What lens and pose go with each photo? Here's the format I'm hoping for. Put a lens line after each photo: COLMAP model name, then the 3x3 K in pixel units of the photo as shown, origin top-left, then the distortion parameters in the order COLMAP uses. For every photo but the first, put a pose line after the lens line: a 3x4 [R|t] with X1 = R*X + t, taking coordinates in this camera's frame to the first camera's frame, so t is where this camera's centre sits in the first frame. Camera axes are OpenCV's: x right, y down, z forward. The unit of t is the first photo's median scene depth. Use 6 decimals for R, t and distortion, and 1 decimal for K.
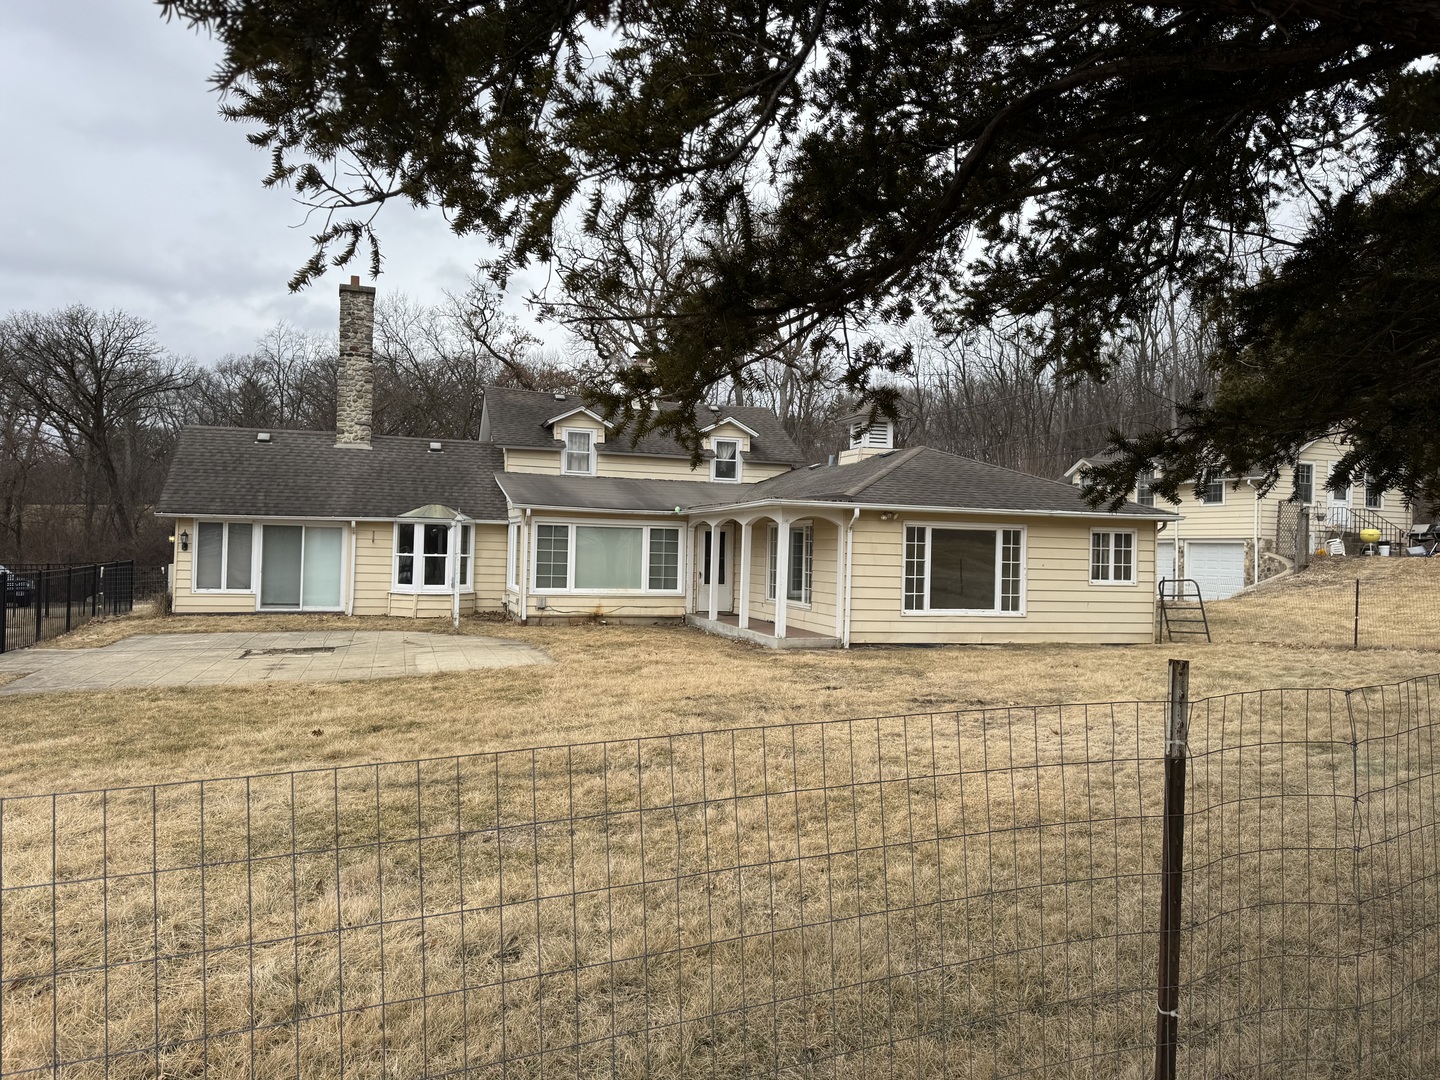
lens RADIAL K [[995.5, 0, 717.1], [0, 995.5, 529.1], [0, 0, 1]] dist [0.004764, -0.001991]
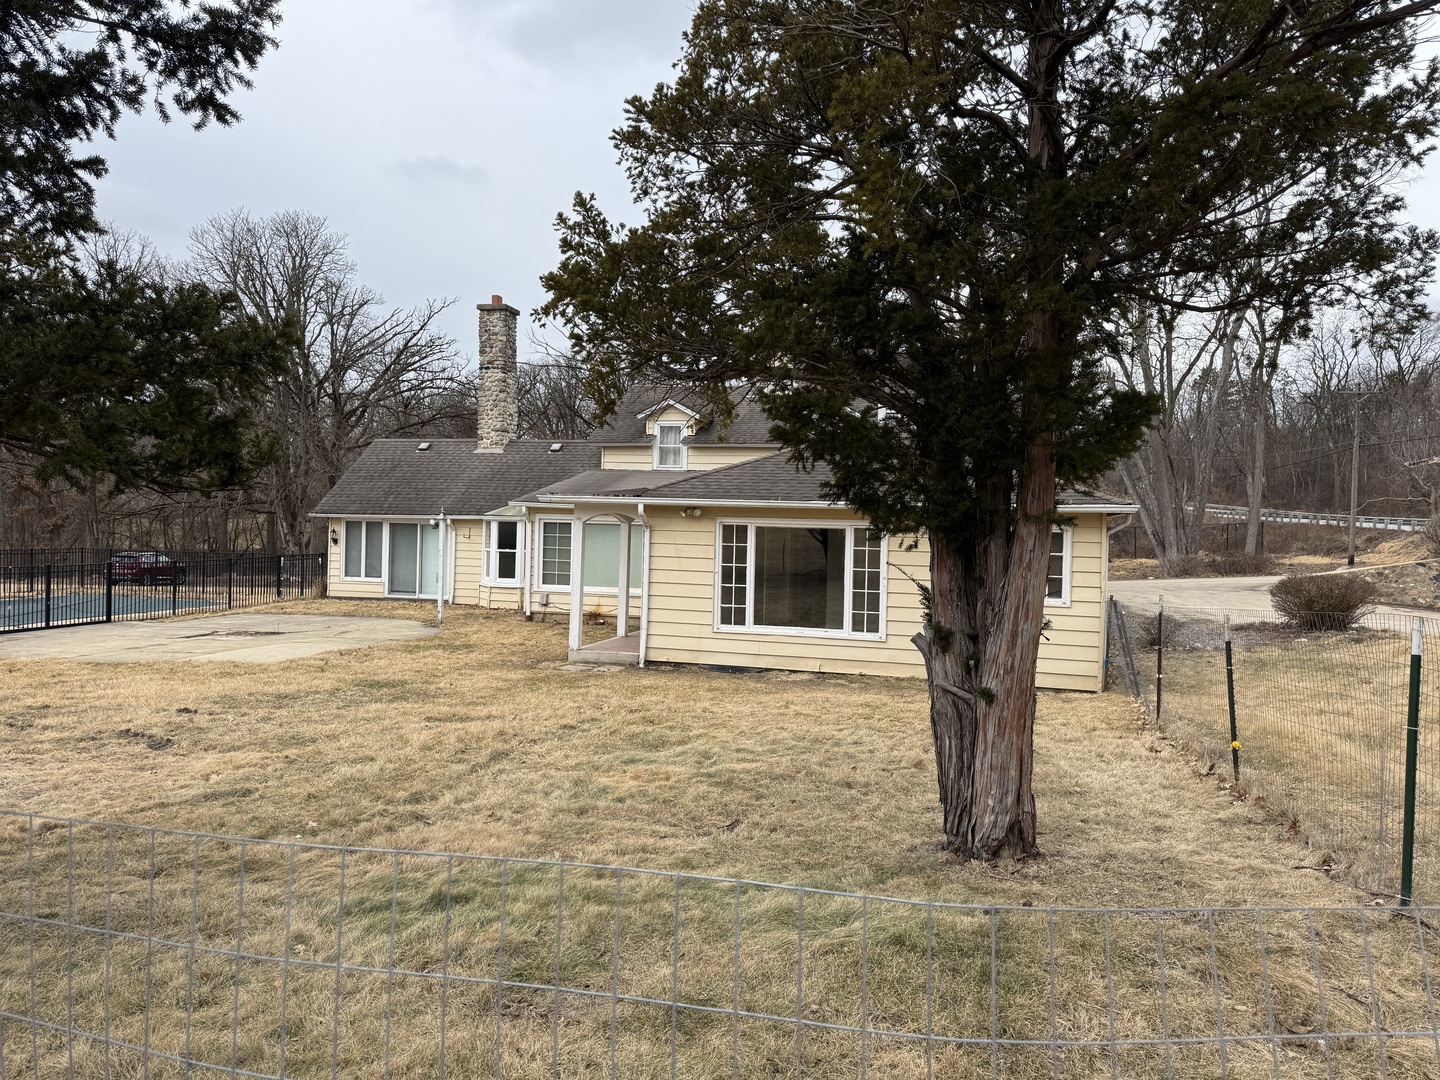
lens RADIAL K [[995.5, 0, 719.7], [0, 995.5, 535.0], [0, 0, 1]] dist [0.004764, -0.001991]
pose [[0.840267, 0.002162, -0.542169, 0.524387], [0.006588, 0.999878, 0.014198, -0.004662], [0.542133, -0.015502, 0.840150, 0.247316]]
